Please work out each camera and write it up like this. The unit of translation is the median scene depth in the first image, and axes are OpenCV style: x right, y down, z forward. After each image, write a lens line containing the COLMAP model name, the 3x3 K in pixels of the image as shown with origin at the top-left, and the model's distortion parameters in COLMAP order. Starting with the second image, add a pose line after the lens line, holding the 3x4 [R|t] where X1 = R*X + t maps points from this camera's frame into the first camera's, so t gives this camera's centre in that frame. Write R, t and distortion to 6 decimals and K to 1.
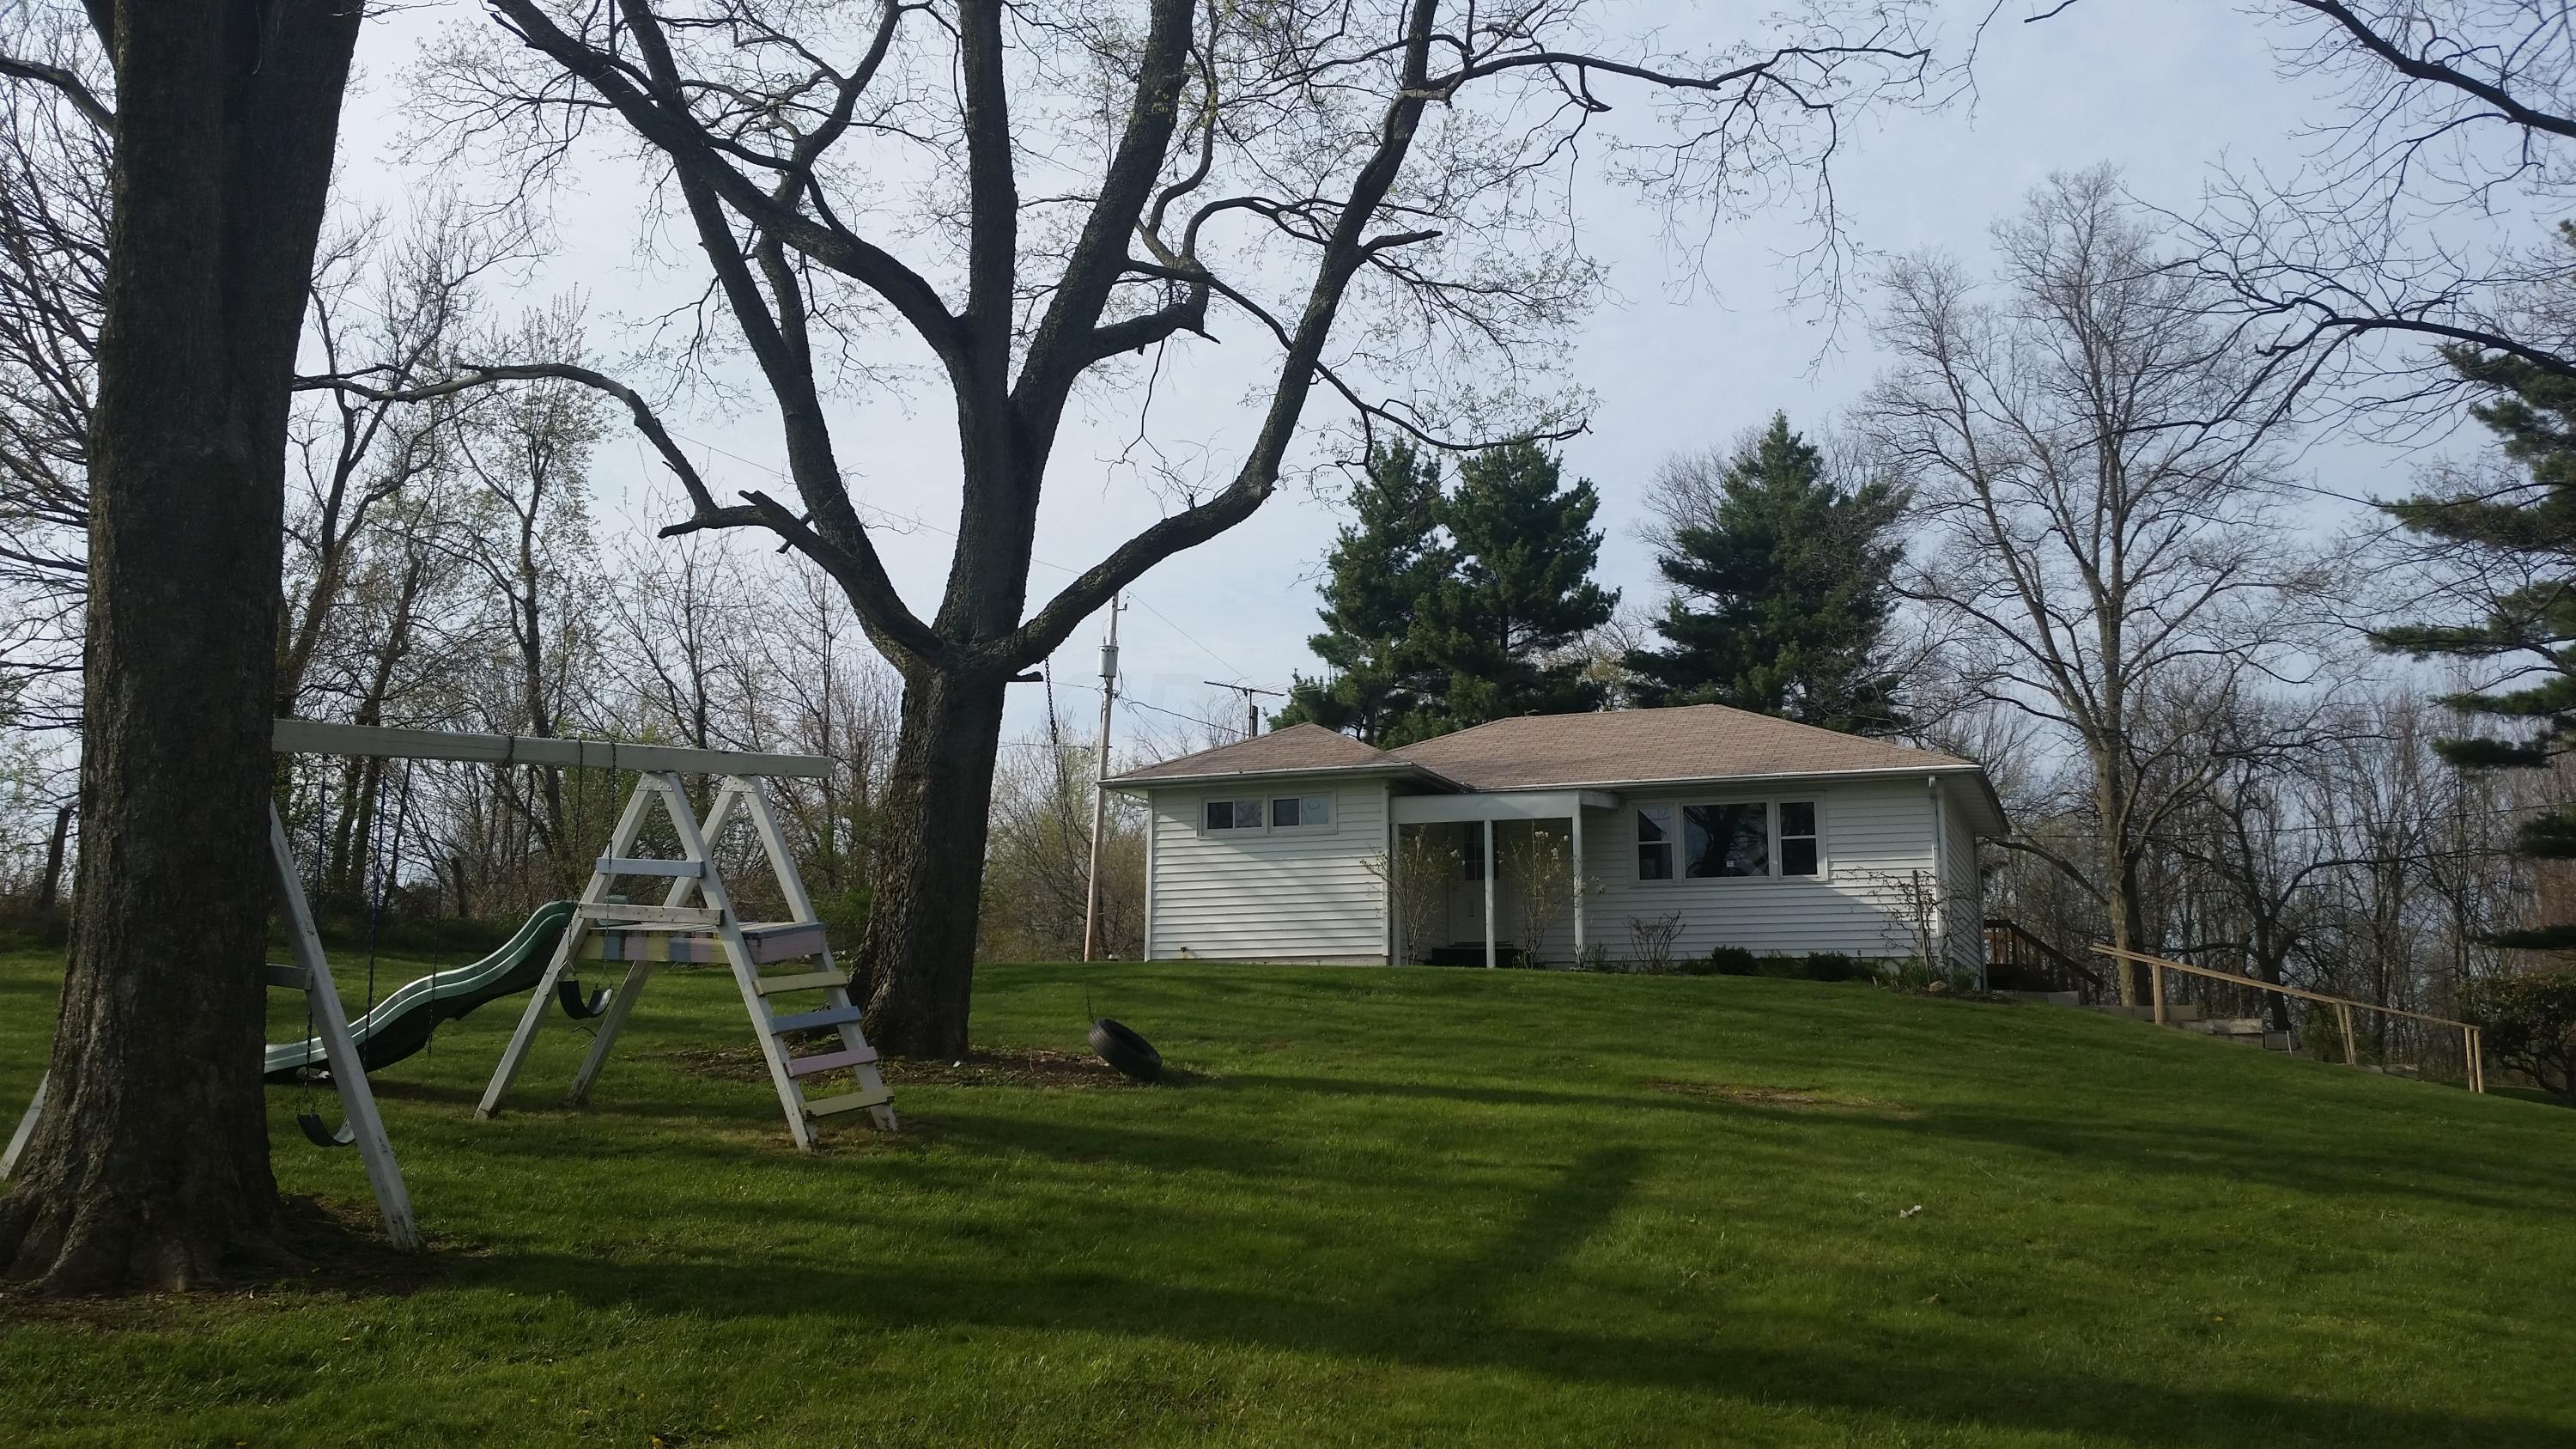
lens RADIAL K [[2163.3, 0, 1287.1], [0, 2163.3, 786.6], [0, 0, 1]] dist [0.190281, -0.388584]
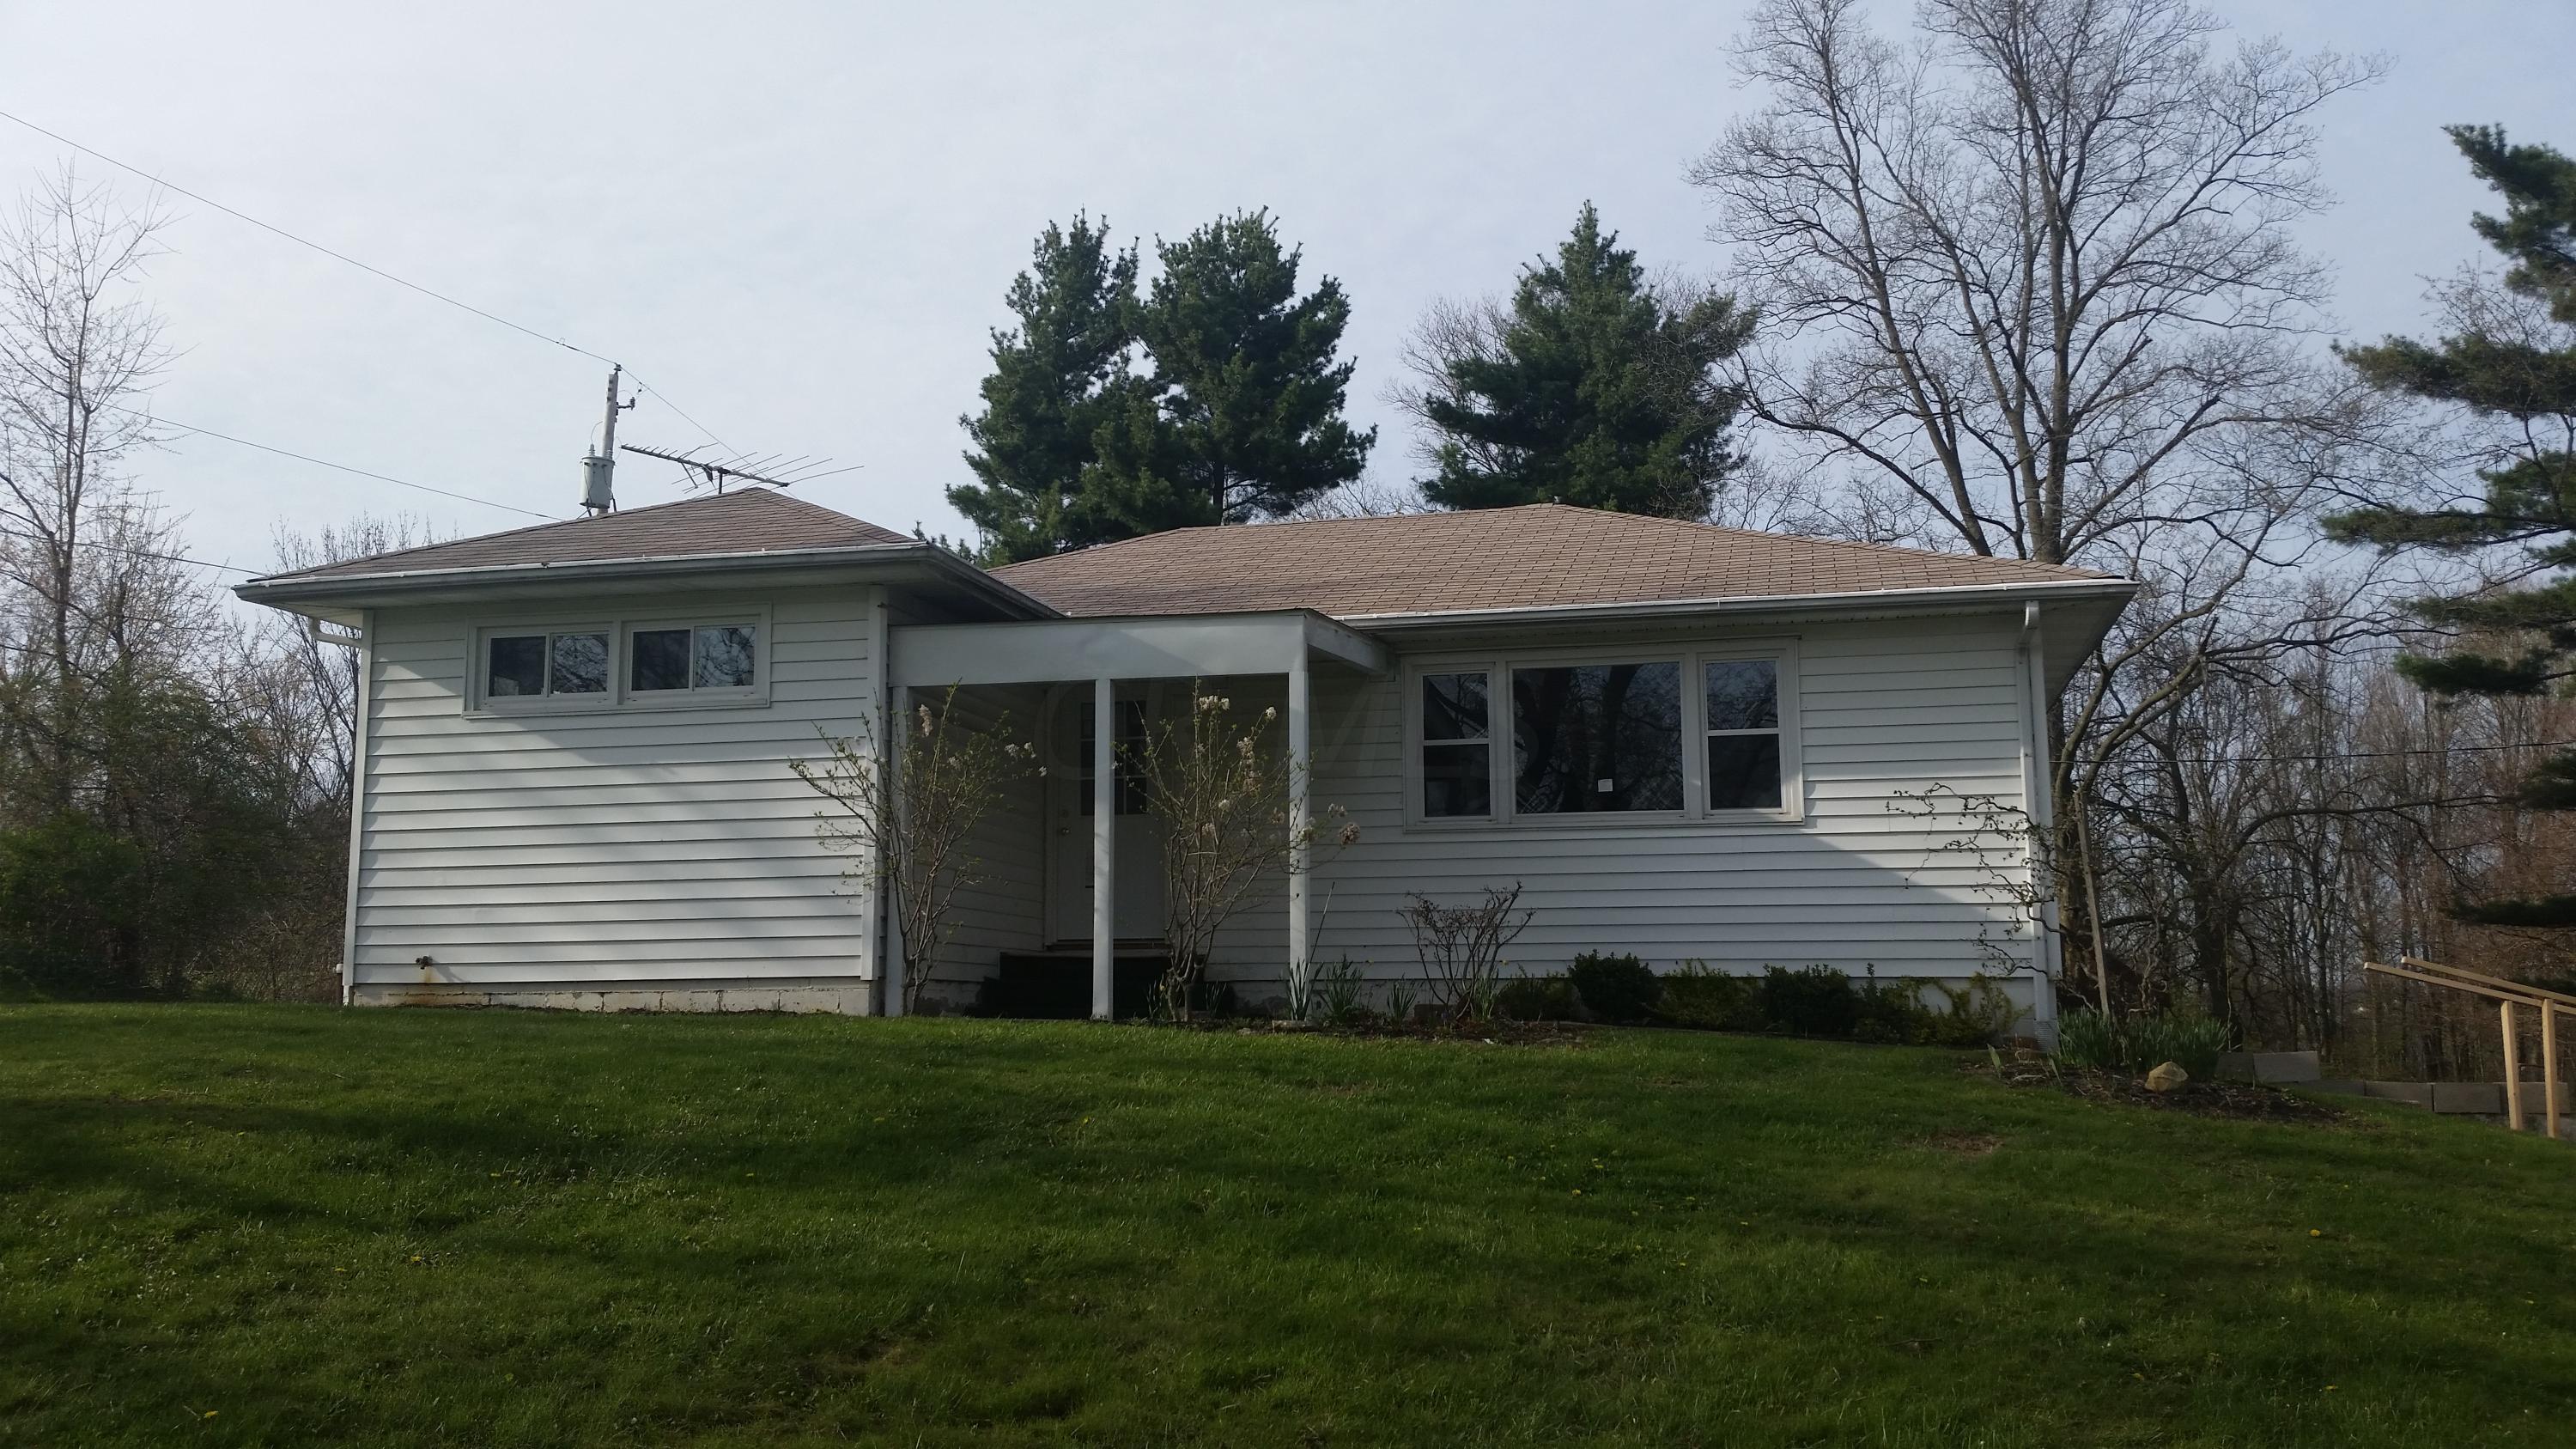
lens RADIAL K [[2163.3, 0, 1287.1], [0, 2163.3, 786.6], [0, 0, 1]] dist [0.190281, -0.388584]
pose [[0.993055, 0.011274, 0.117112, 0.040620], [-0.013775, 0.999693, 0.020573, 0.014653], [-0.116844, -0.022044, 0.992906, 0.286048]]
